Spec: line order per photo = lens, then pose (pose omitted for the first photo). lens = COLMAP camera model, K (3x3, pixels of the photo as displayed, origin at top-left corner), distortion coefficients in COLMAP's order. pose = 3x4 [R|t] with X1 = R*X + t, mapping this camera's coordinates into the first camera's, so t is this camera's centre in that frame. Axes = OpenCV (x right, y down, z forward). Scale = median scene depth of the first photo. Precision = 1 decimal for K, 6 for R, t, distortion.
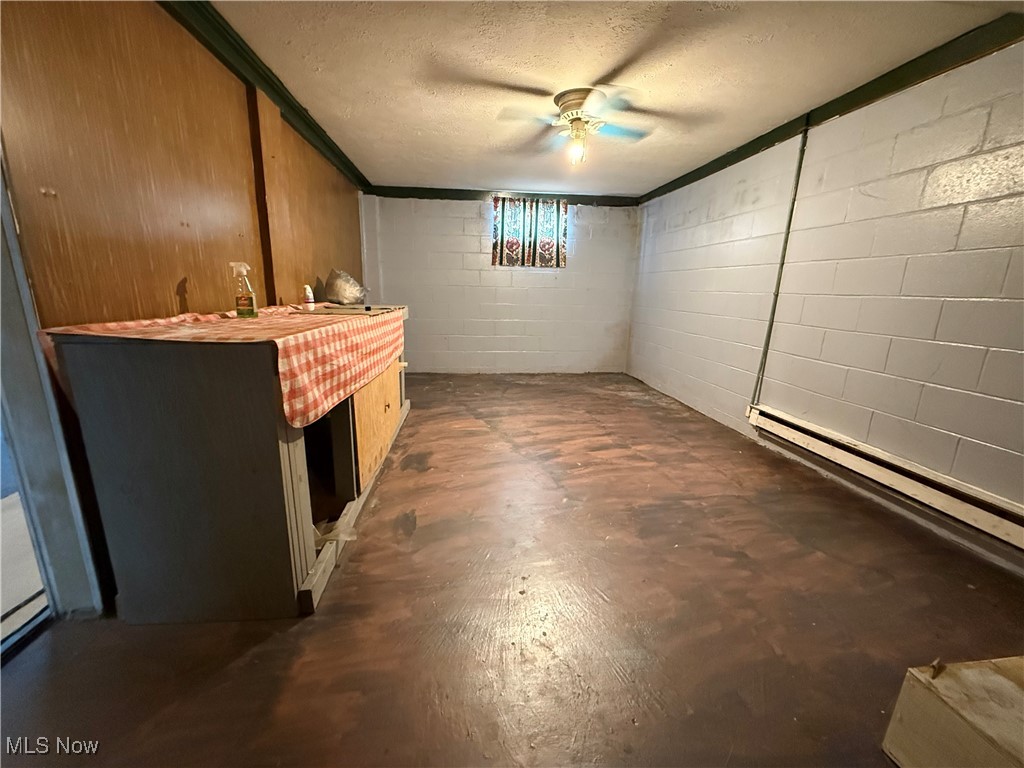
lens RADIAL K [[407.2, 0, 509.3], [0, 407.2, 384.7], [0, 0, 1]] dist [-0.000122, -0.000181]
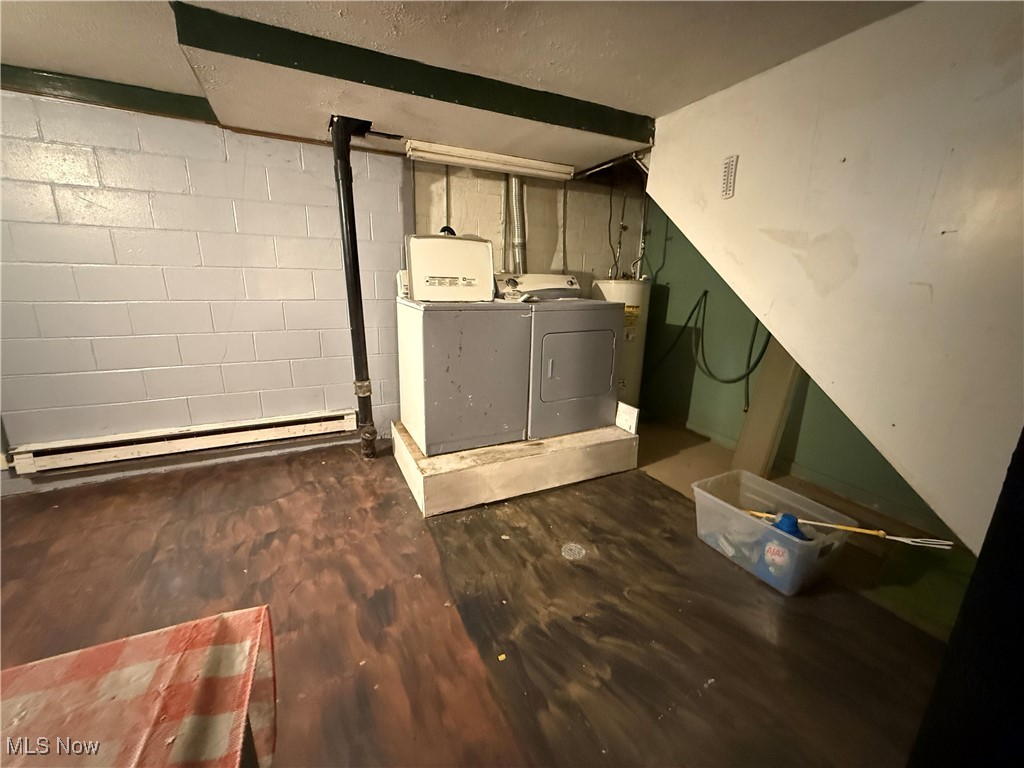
lens RADIAL K [[407.2, 0, 509.3], [0, 407.2, 384.7], [0, 0, 1]] dist [-0.000122, -0.000181]
pose [[-0.331699, -0.264236, 0.905624, -0.423380], [0.190006, 0.921588, 0.338486, -0.172623], [-0.924053, 0.284350, -0.255484, 0.380588]]
